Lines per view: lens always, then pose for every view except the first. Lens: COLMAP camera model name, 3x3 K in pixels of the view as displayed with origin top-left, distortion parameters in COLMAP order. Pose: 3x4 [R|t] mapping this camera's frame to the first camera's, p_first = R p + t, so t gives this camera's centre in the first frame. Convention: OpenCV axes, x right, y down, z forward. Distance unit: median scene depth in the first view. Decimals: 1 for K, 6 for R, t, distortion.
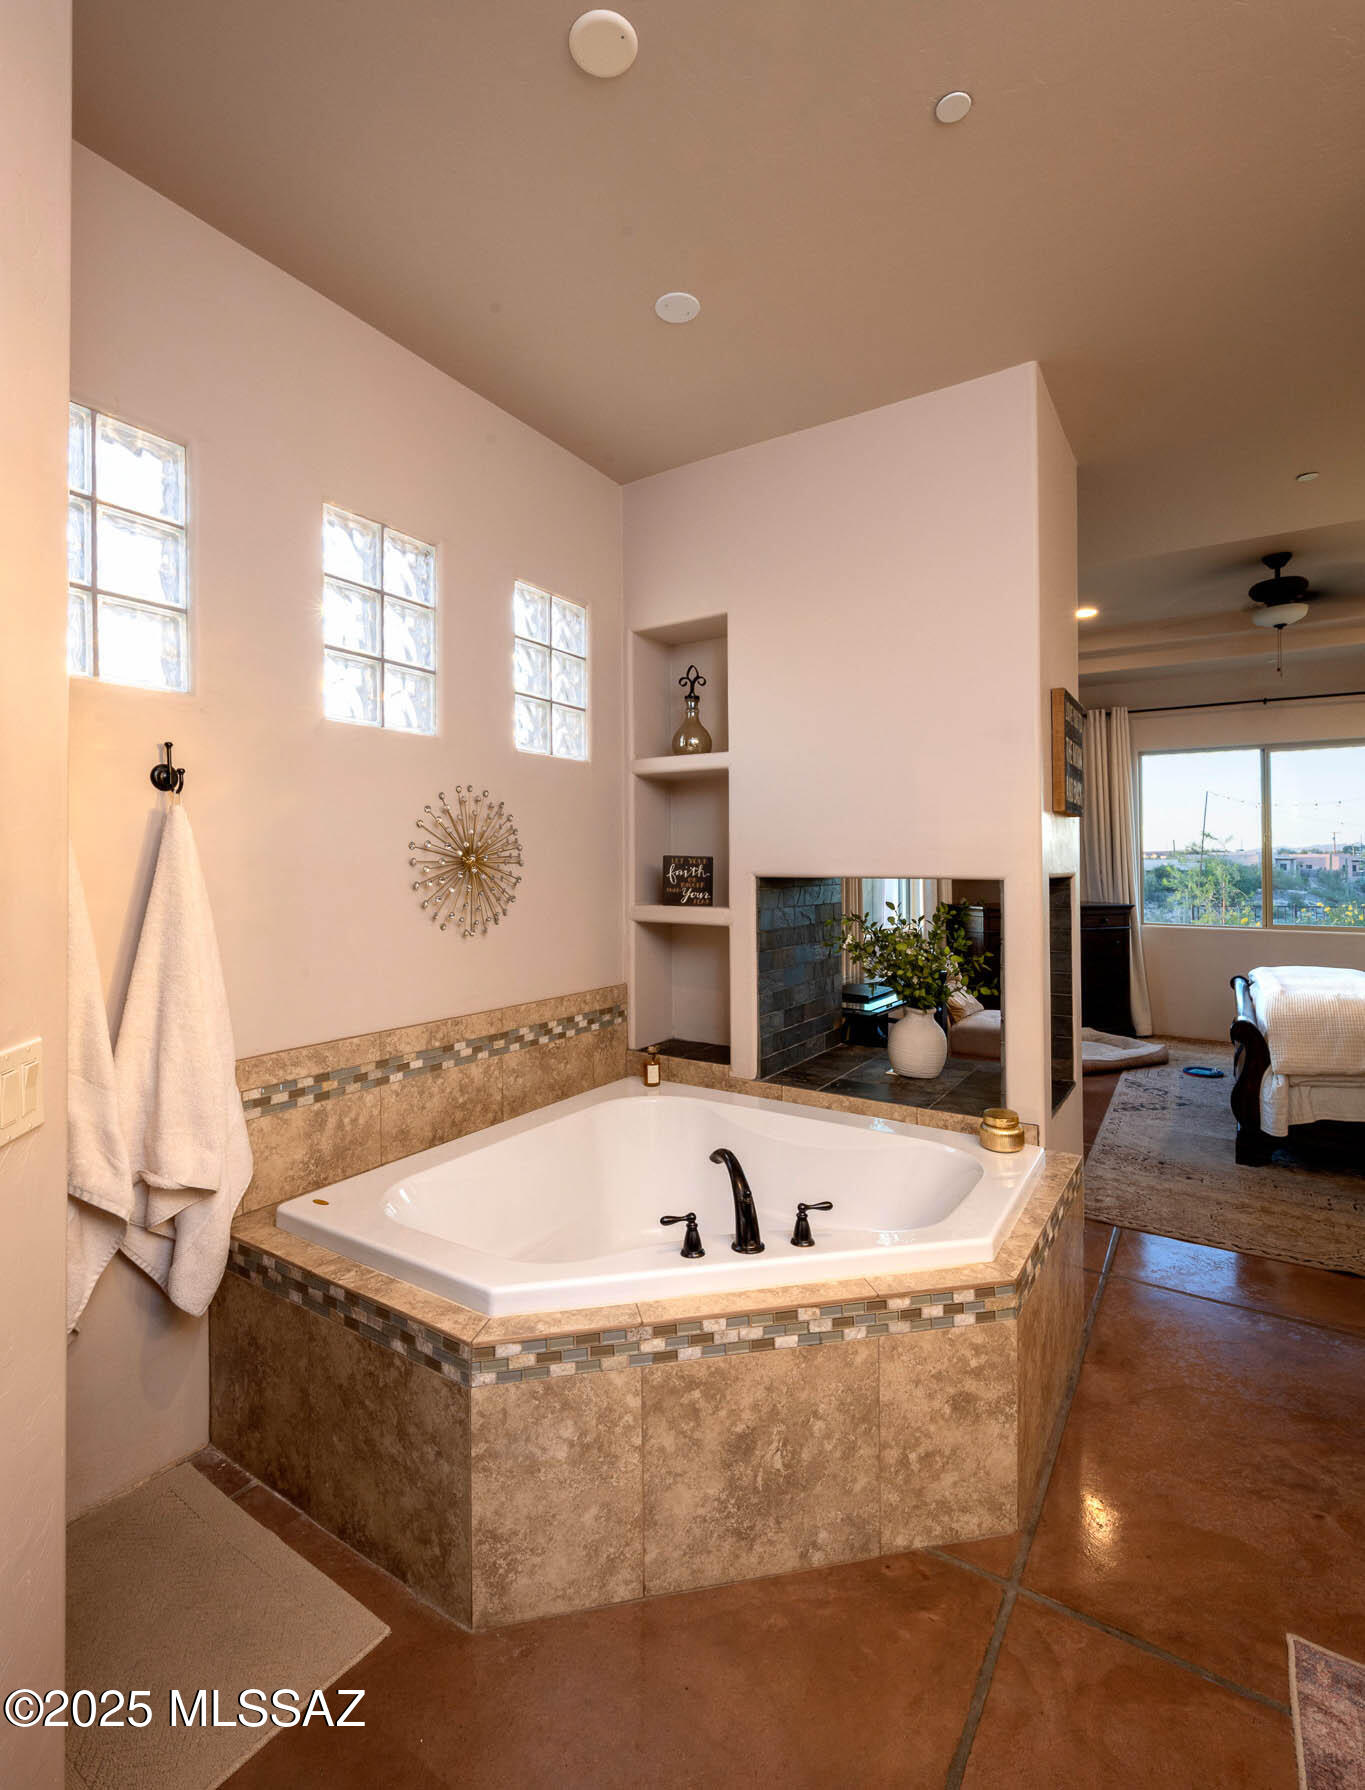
lens RADIAL K [[832.5, 0, 686.7], [0, 832.5, 871.0], [0, 0, 1]] dist [0.000870, -0.000010]
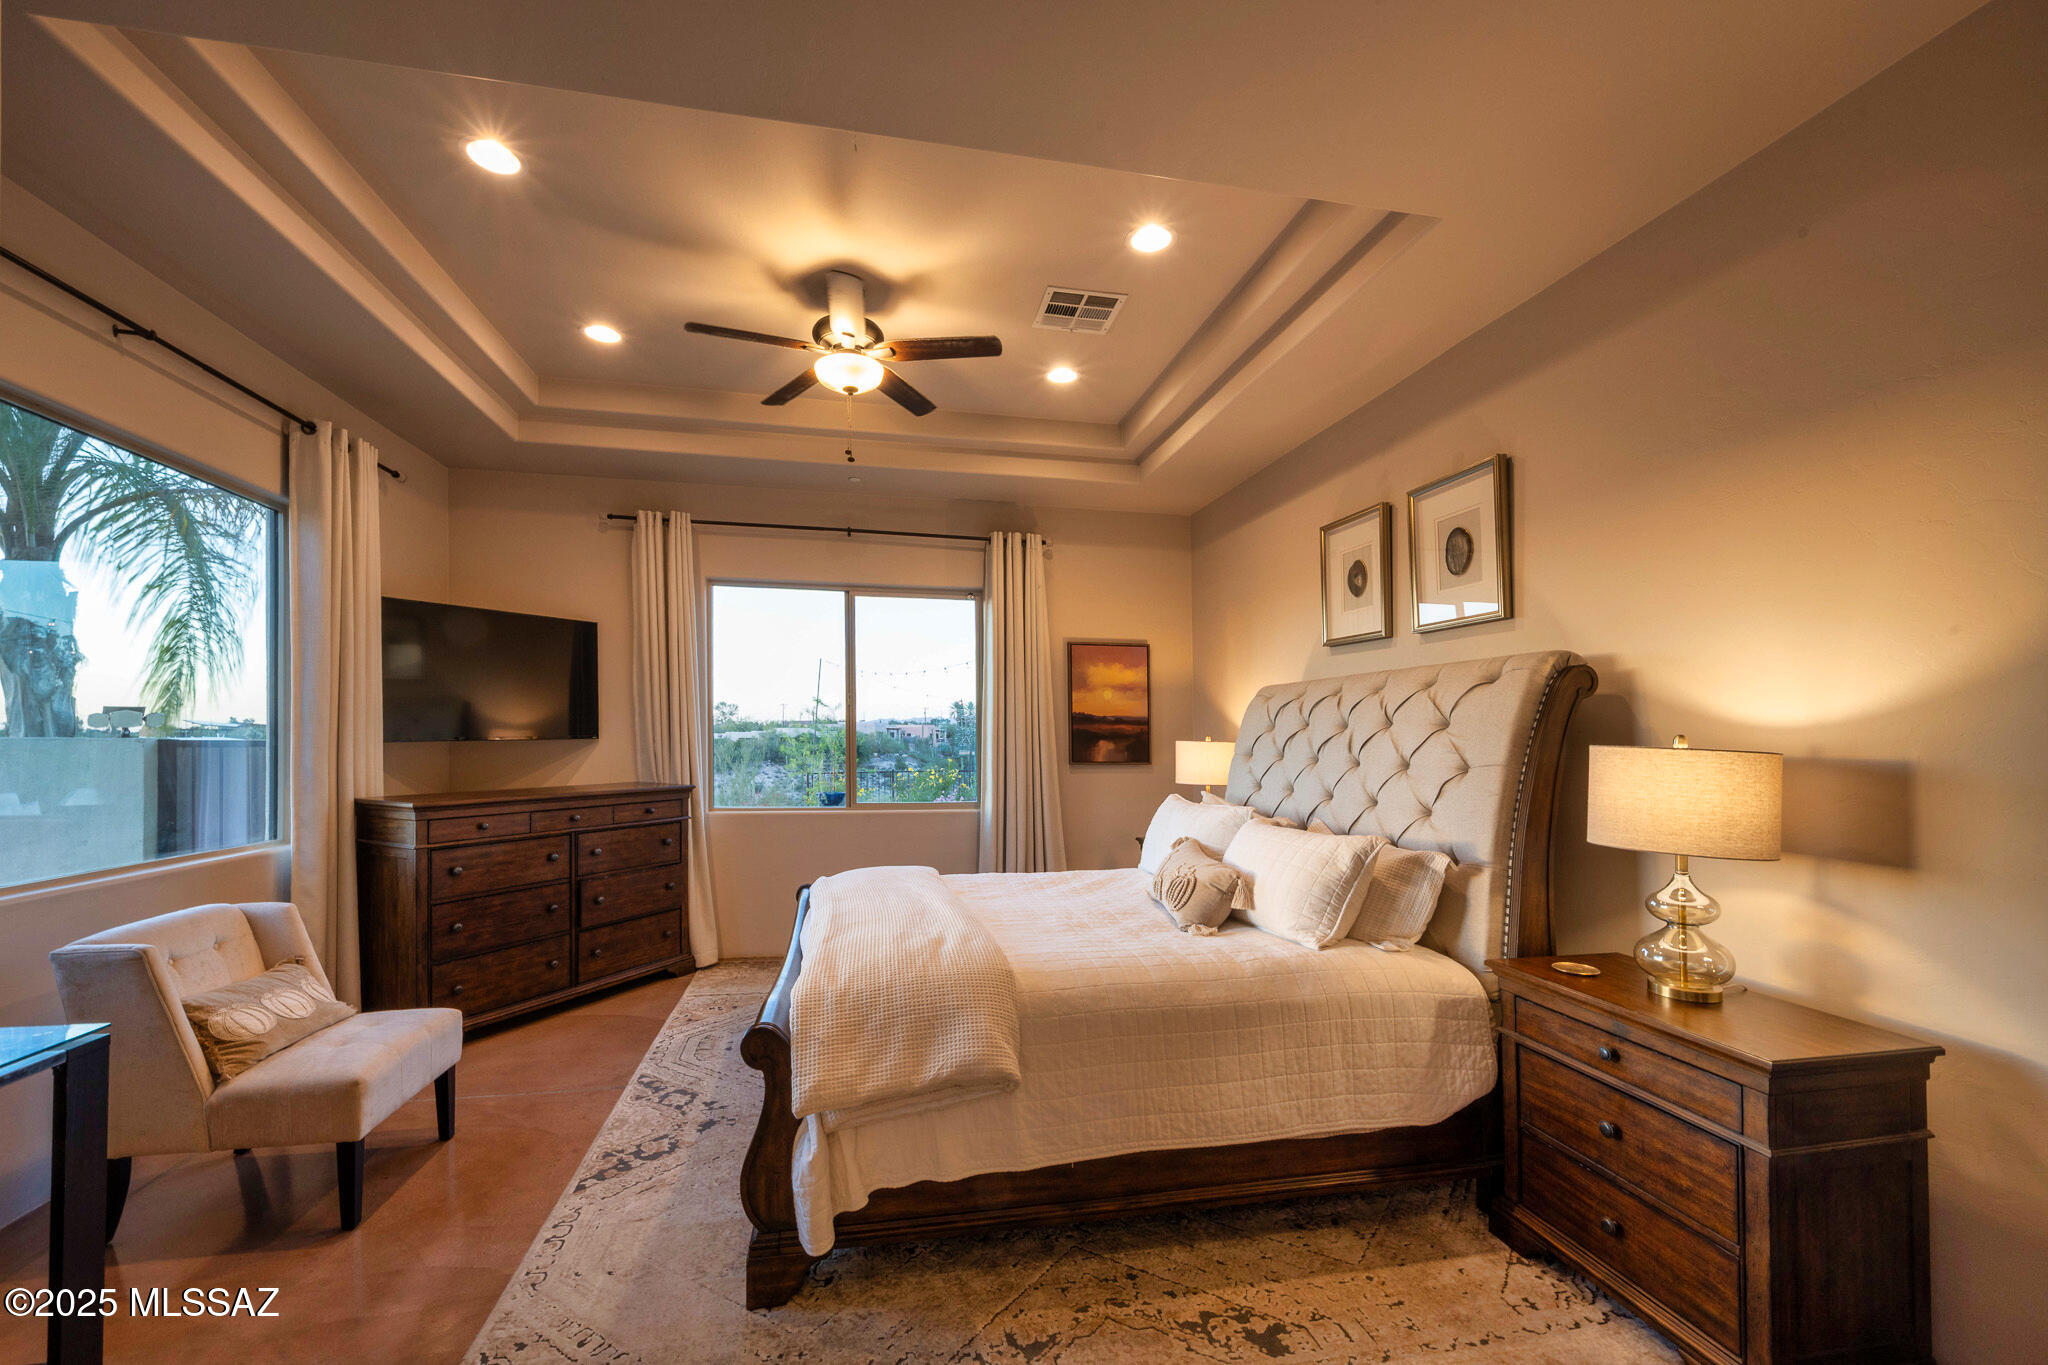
lens RADIAL K [[825.9, 0, 1021.8], [0, 825.9, 731.6], [0, 0, 1]] dist [0.000887, 0.000076]
pose [[0.712915, 0.002431, 0.701247, 0.194873], [0.003831, 0.999966, -0.007361, 0.000392], [-0.701240, 0.007934, 0.712881, 0.238220]]
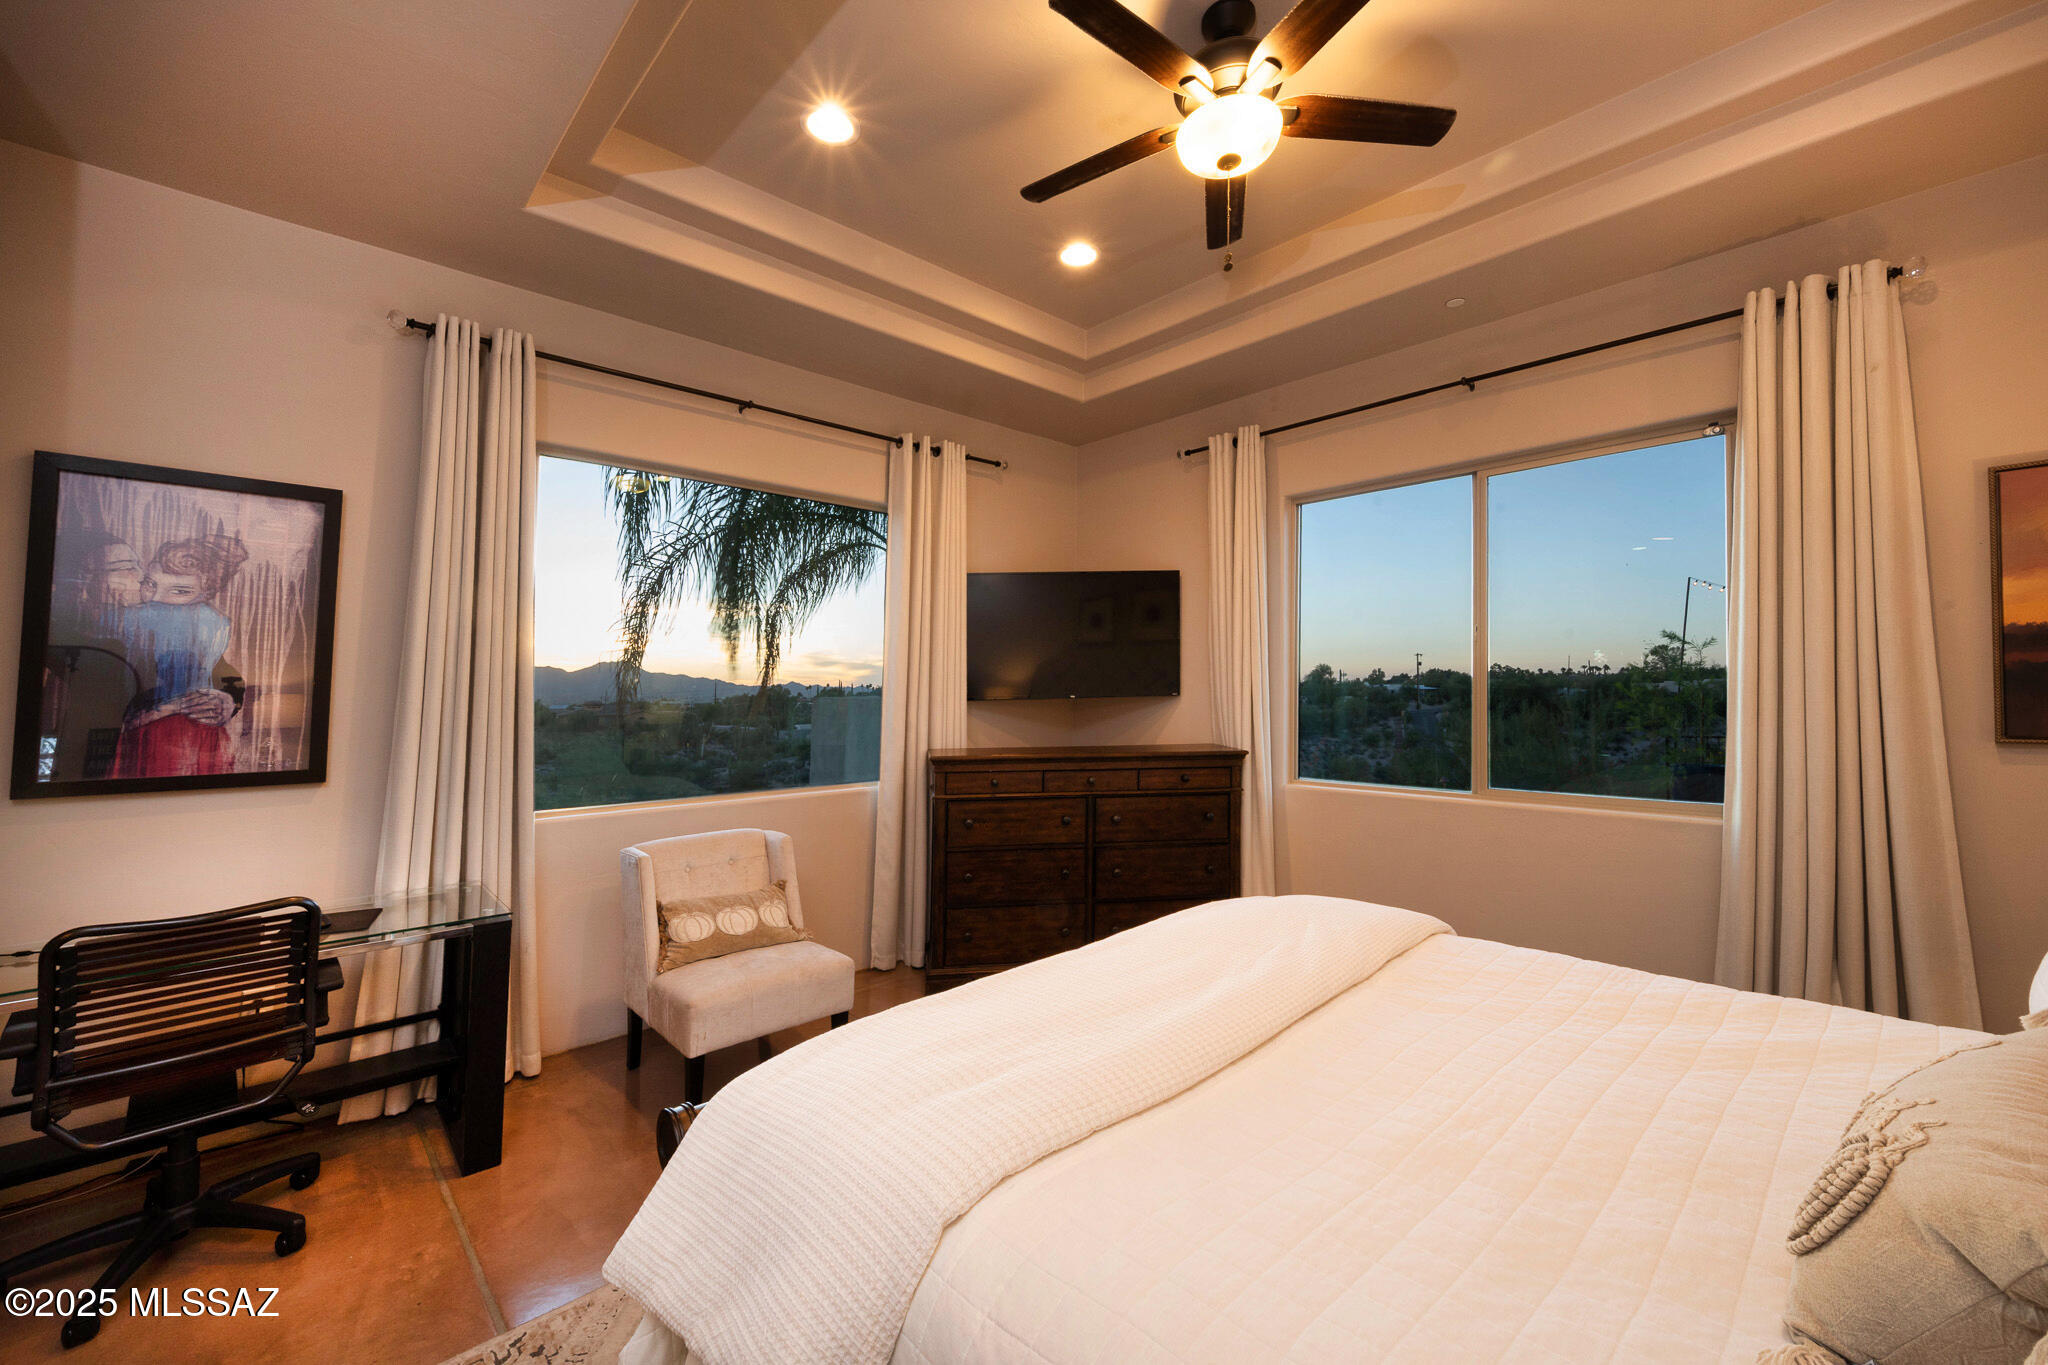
lens RADIAL K [[808.6, 0, 1024.0], [0, 808.6, 682.5], [0, 0, 1]] dist [-0.014398, -0.000230]
pose [[0.969565, -0.019633, -0.244045, 0.431005], [0.015049, 0.999674, -0.020635, 0.001208], [0.244371, 0.016334, 0.969544, 0.329718]]
